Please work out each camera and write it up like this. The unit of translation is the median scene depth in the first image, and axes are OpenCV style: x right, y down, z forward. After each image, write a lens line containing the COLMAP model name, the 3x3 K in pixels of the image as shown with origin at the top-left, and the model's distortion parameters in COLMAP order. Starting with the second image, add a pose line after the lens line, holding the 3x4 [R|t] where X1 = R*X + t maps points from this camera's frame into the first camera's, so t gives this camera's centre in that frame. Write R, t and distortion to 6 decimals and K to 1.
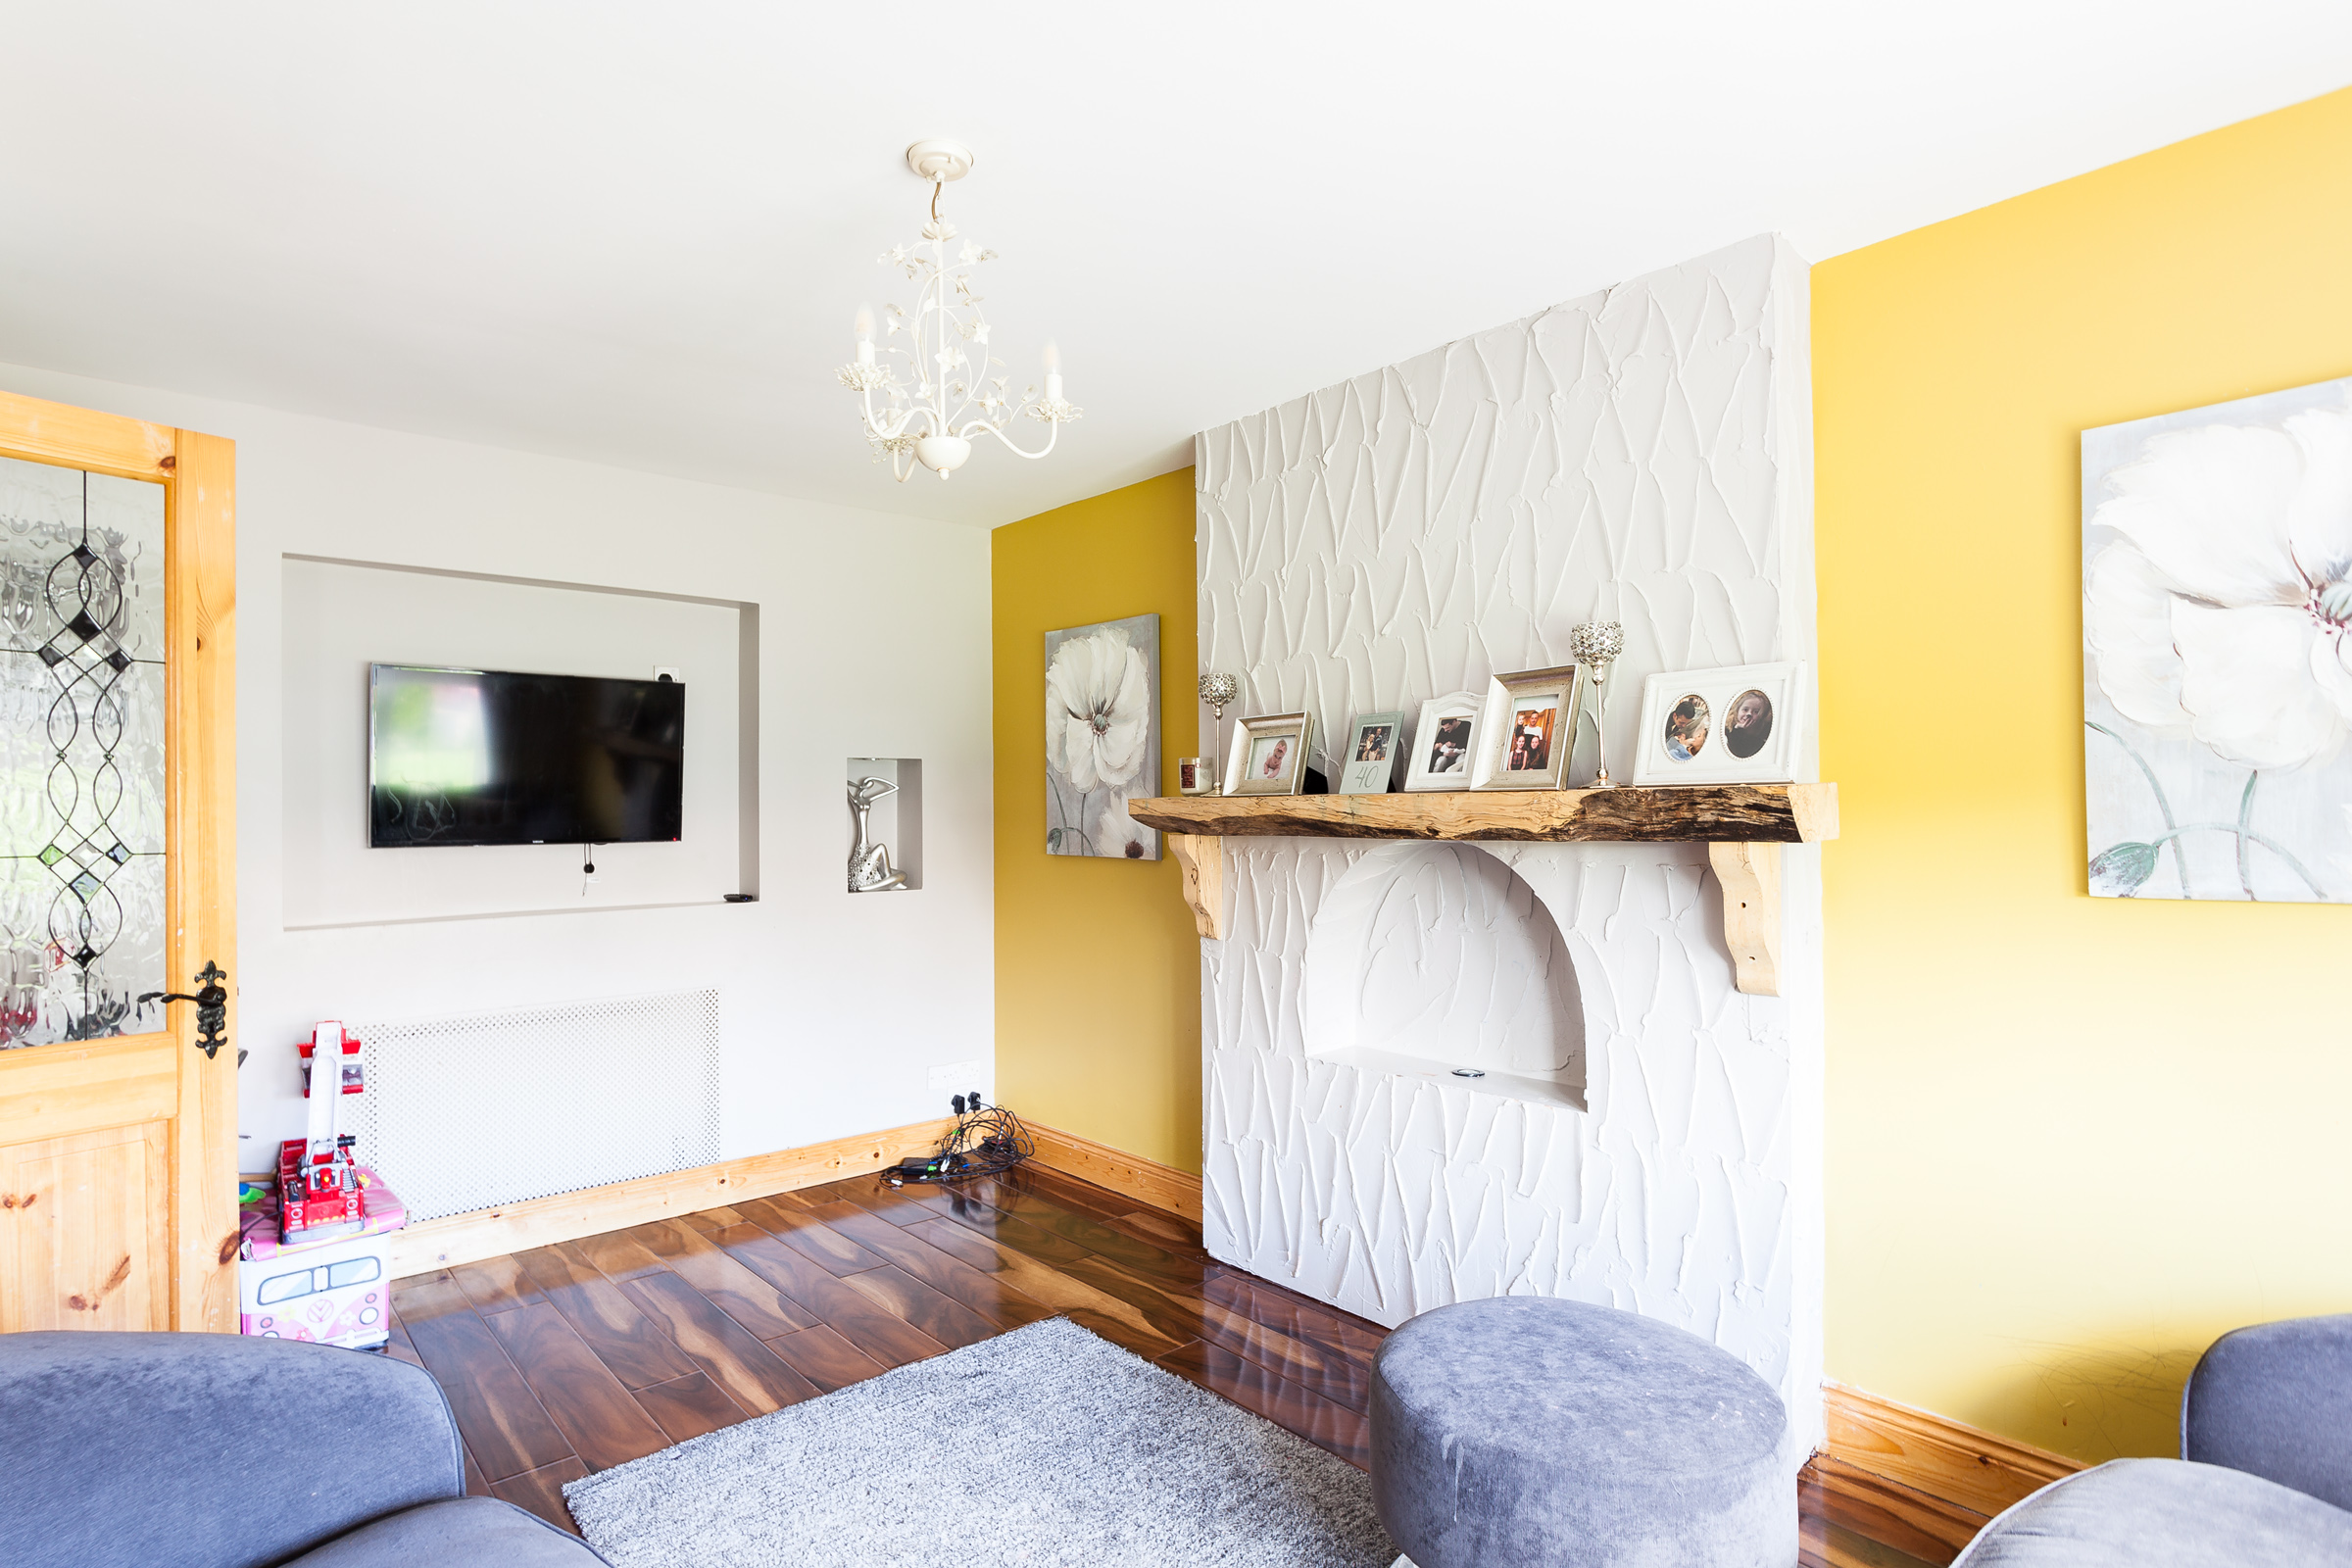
lens RADIAL K [[1321.4, 0, 1174.2], [0, 1321.4, 801.8], [0, 0, 1]] dist [0.001740, 0.000631]
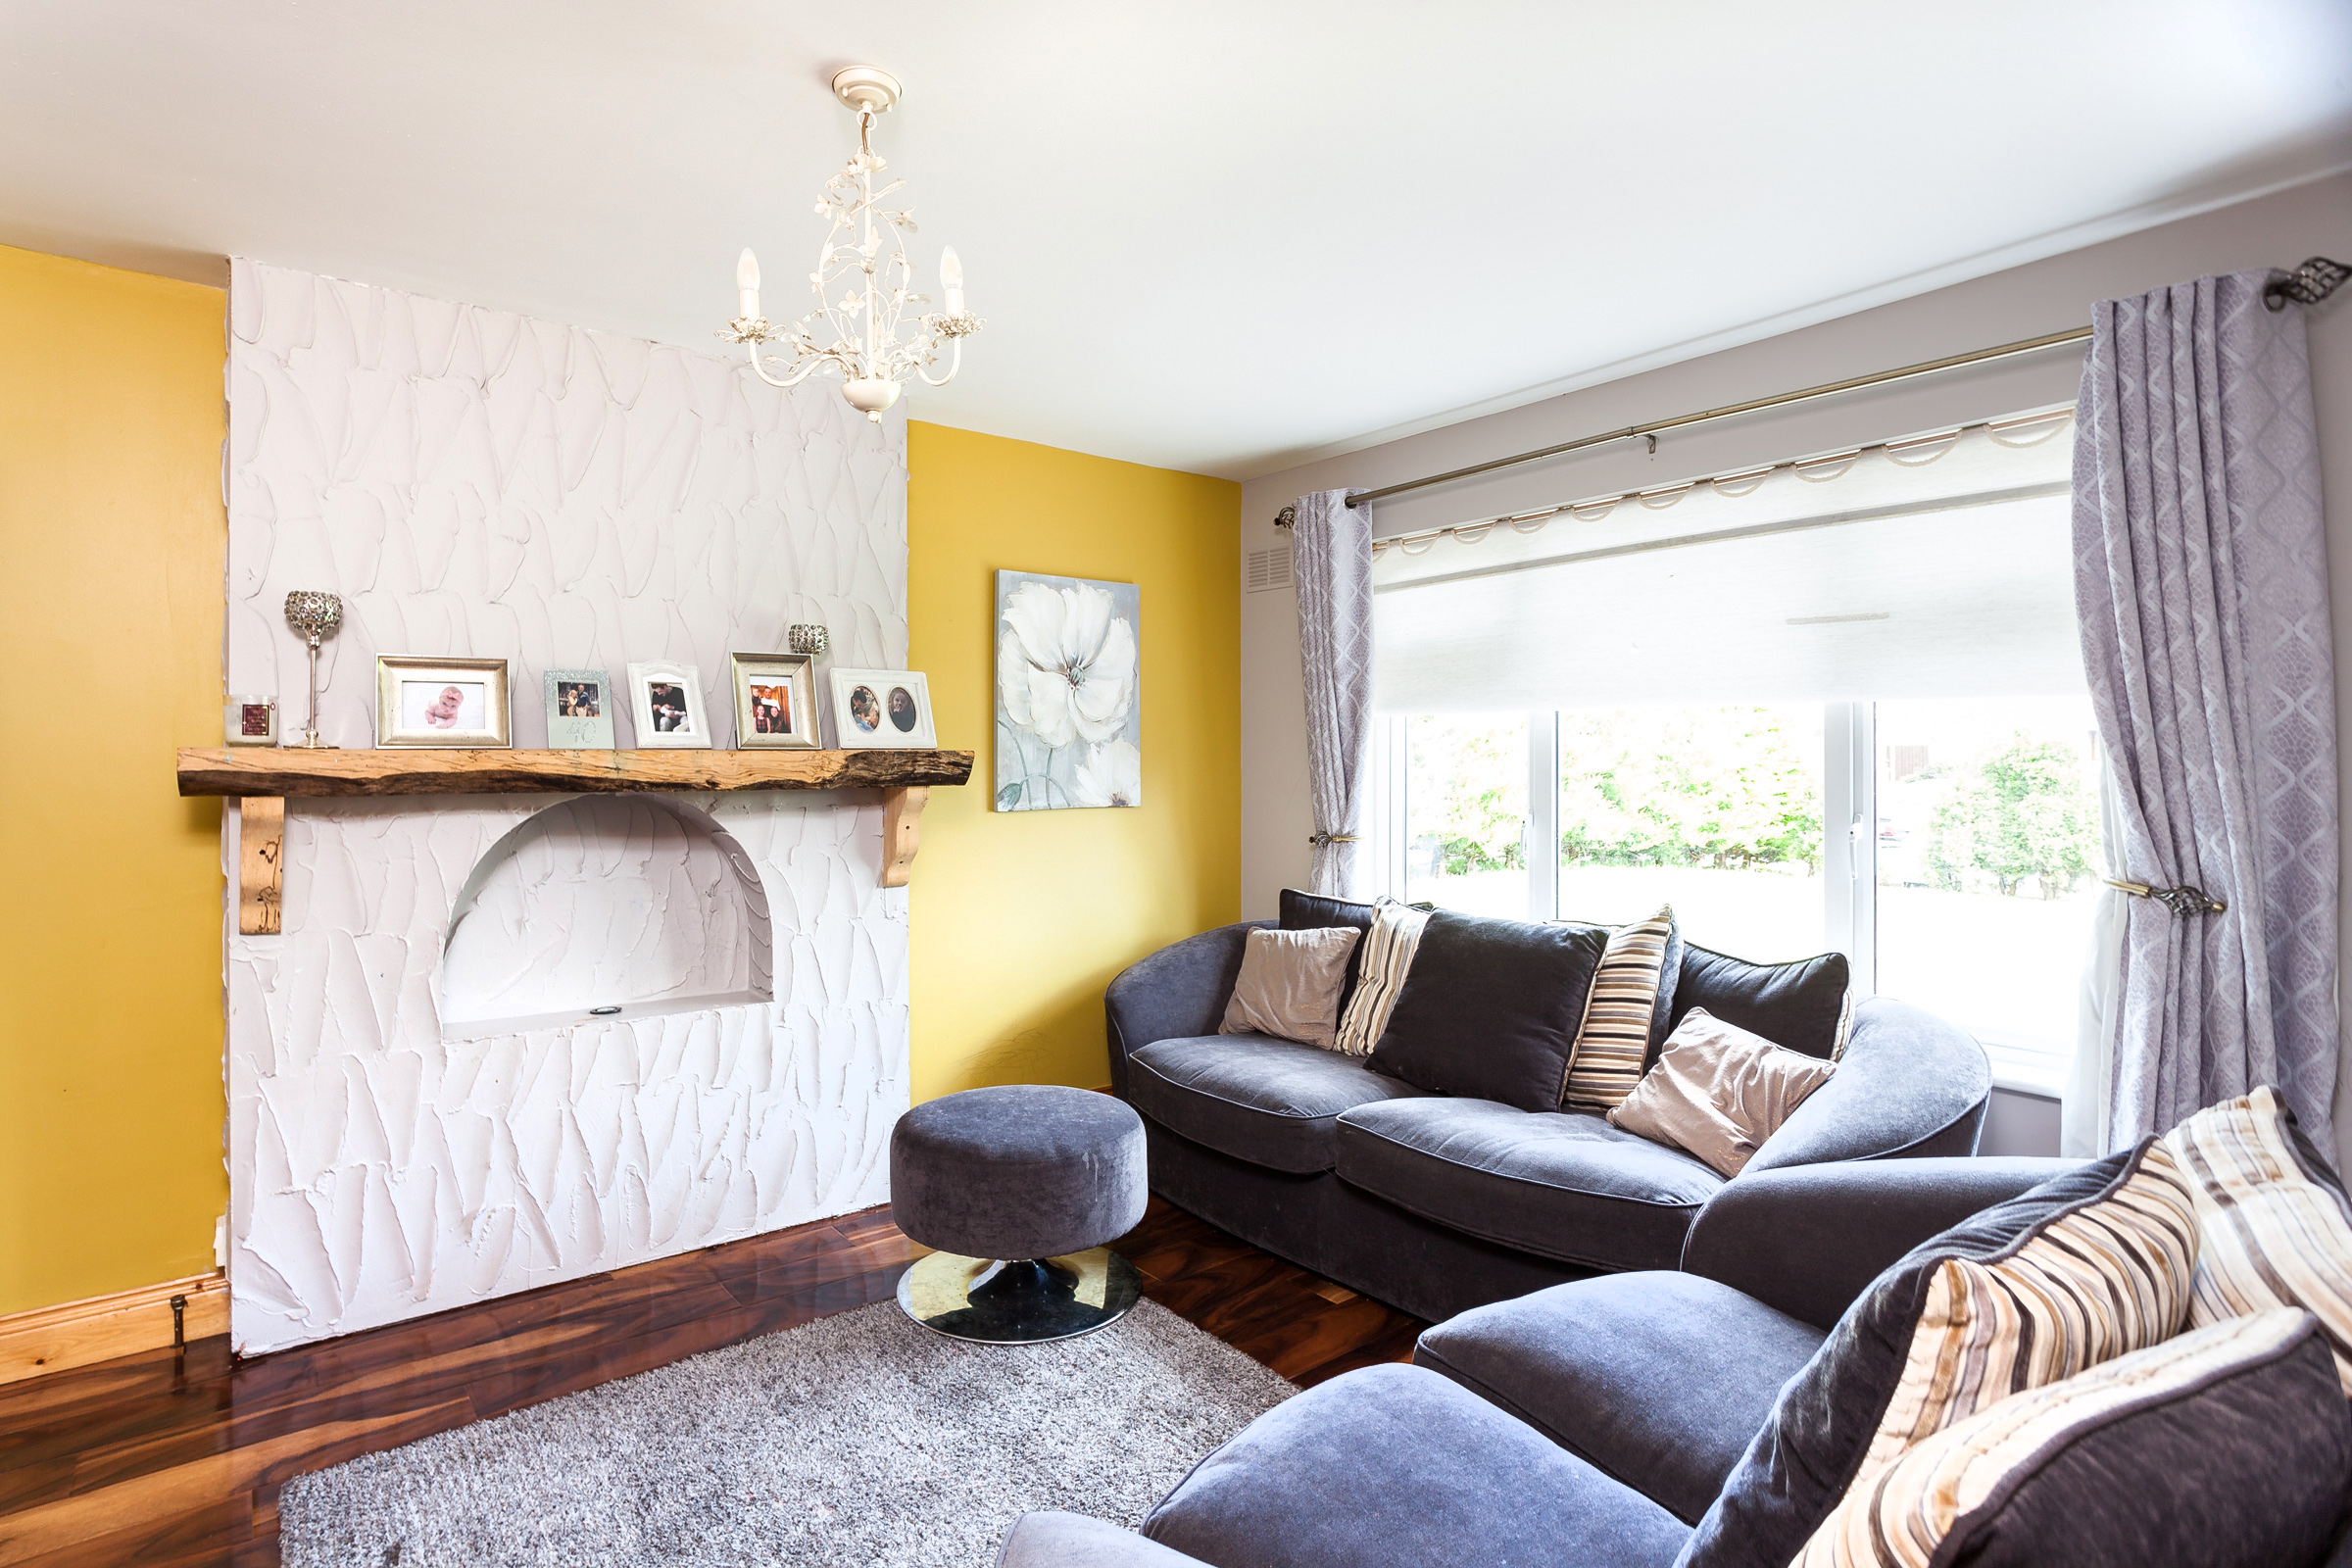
lens RADIAL K [[1155.2, 0, 1176.0], [0, 1155.2, 784.0], [0, 0, 1]] dist [-0.000306, -0.000202]
pose [[0.003571, -0.005873, 0.999976, -0.819564], [0.002059, 0.999981, 0.005865, 0.017929], [-0.999992, 0.002038, 0.003583, 0.612624]]
